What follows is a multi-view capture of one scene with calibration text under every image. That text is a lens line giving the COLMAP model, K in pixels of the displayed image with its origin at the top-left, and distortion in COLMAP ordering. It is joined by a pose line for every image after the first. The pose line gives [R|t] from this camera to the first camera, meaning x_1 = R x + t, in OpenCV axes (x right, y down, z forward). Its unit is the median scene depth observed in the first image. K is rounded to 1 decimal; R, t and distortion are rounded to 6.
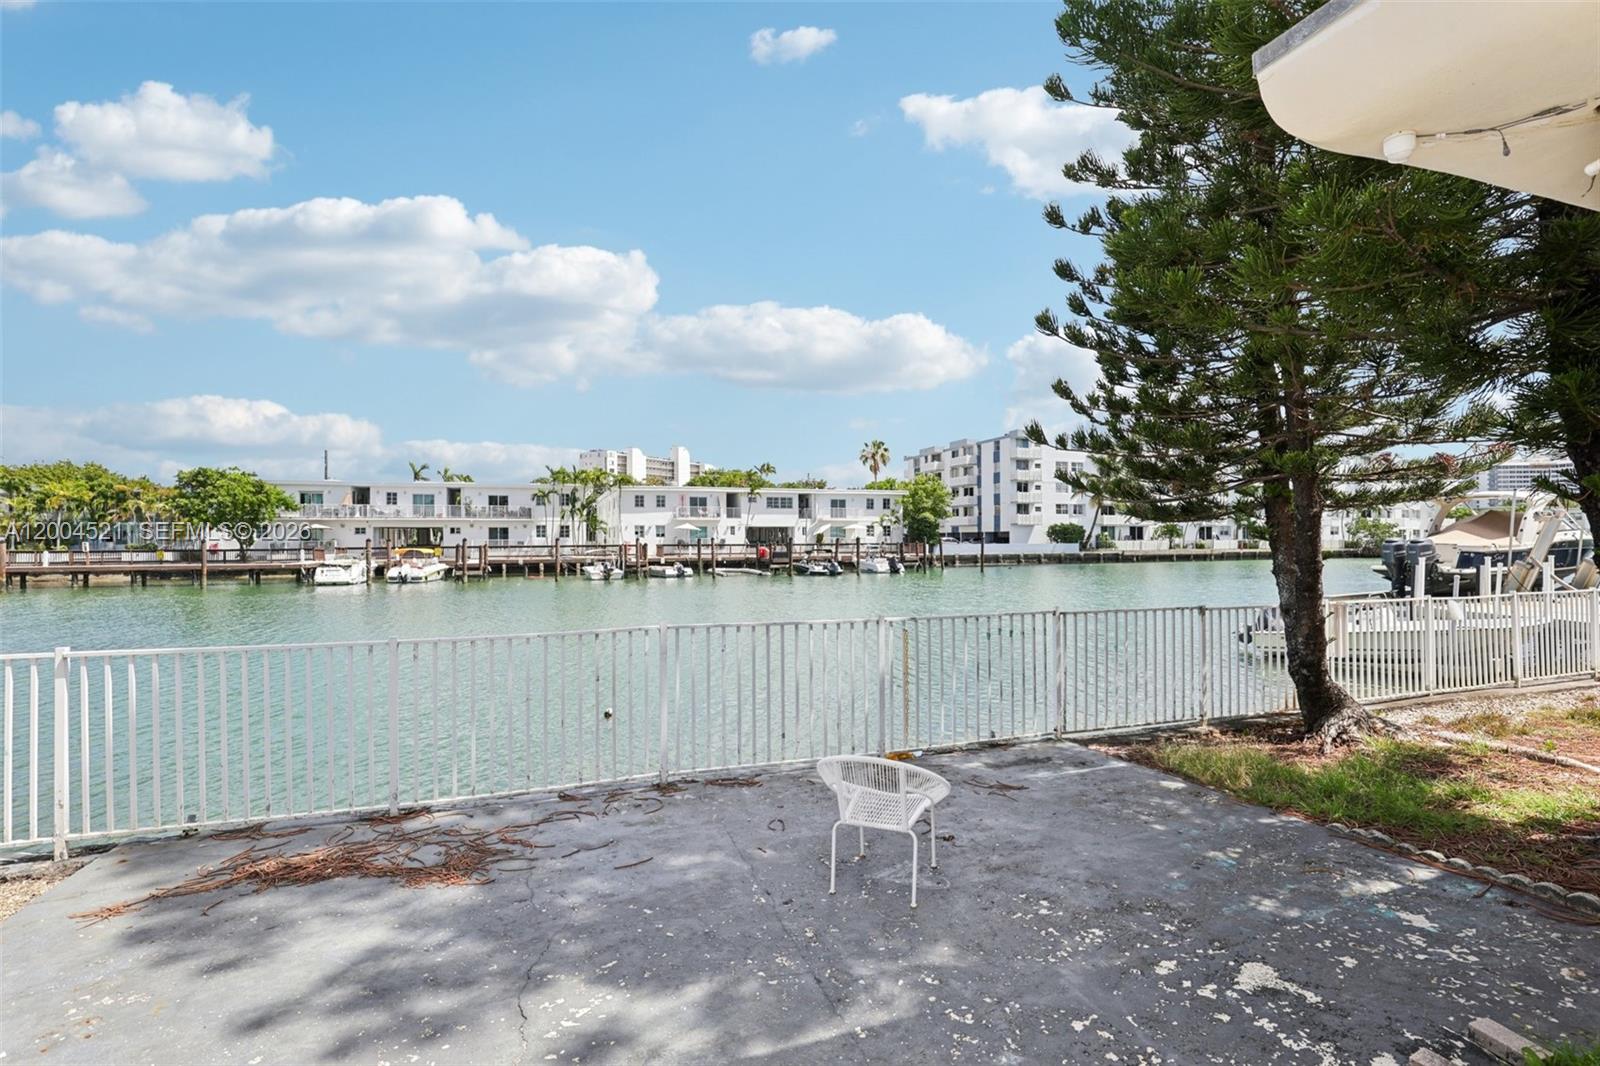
lens RADIAL K [[751.8, 0, 815.0], [0, 751.8, 534.7], [0, 0, 1]] dist [-0.034073, 0.008960]
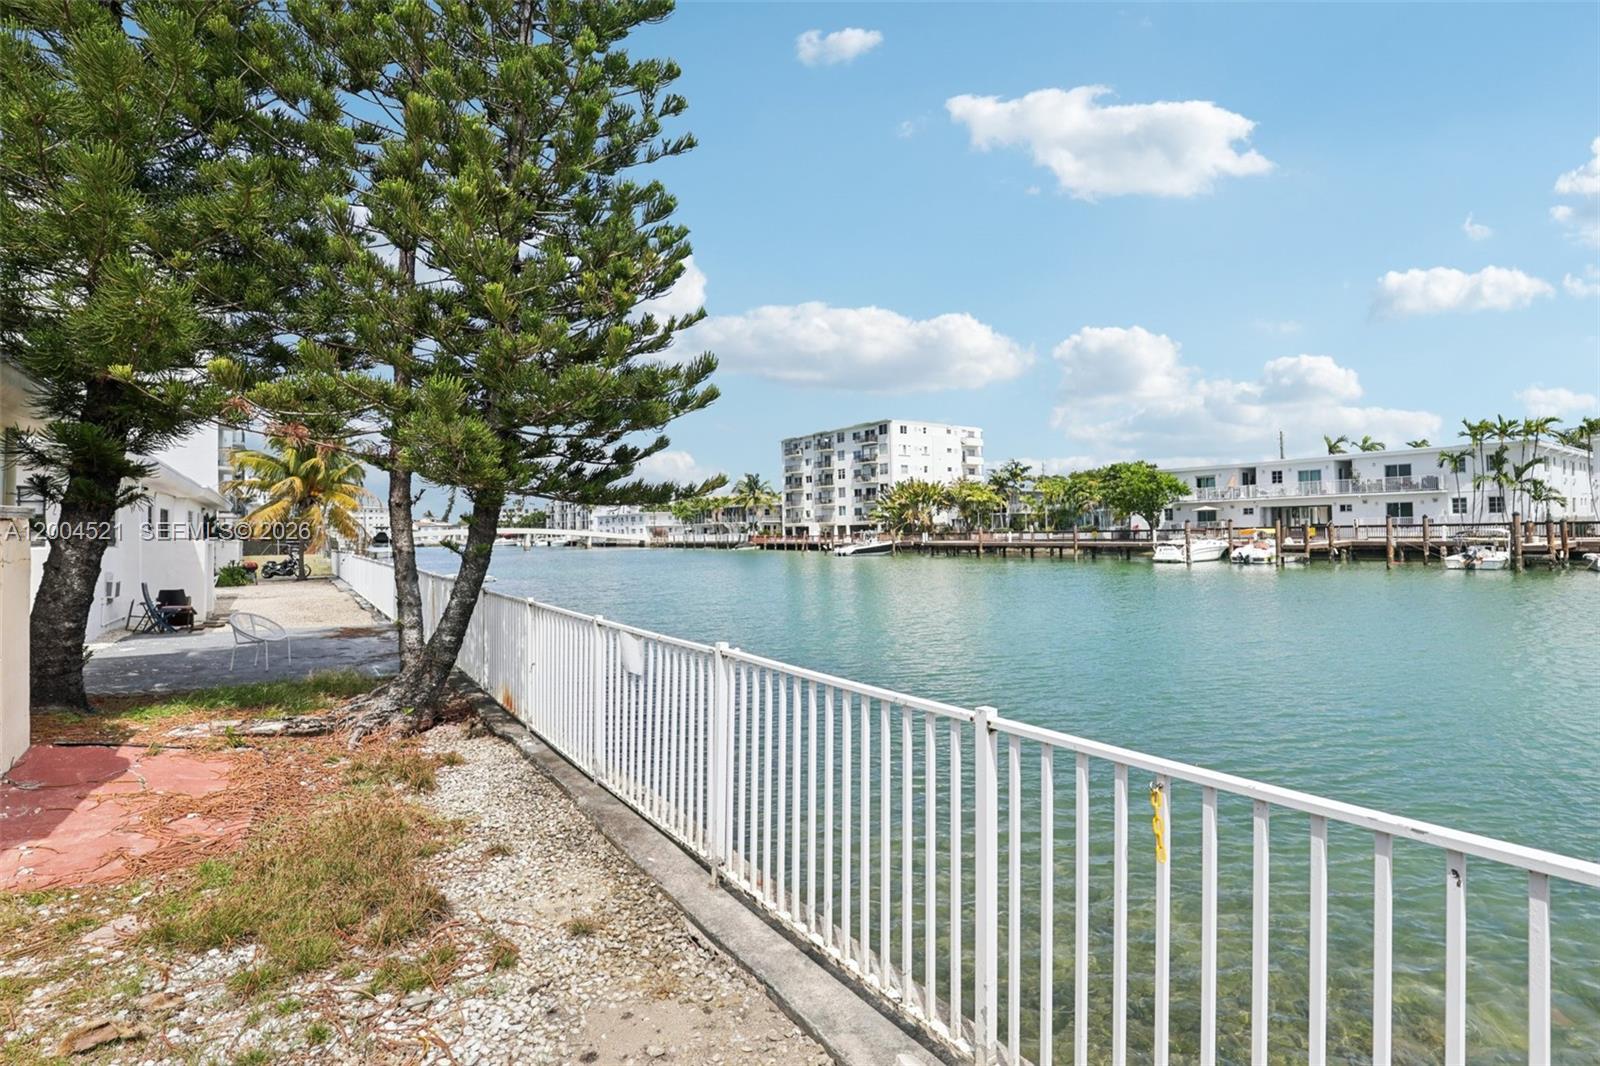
lens RADIAL K [[751.8, 0, 815.0], [0, 751.8, 534.7], [0, 0, 1]] dist [-0.034073, 0.008960]
pose [[0.266147, 0.004277, -0.963923, 0.198465], [0.023213, 0.999672, 0.010845, 0.001994], [0.963653, -0.025262, 0.265960, 0.150141]]
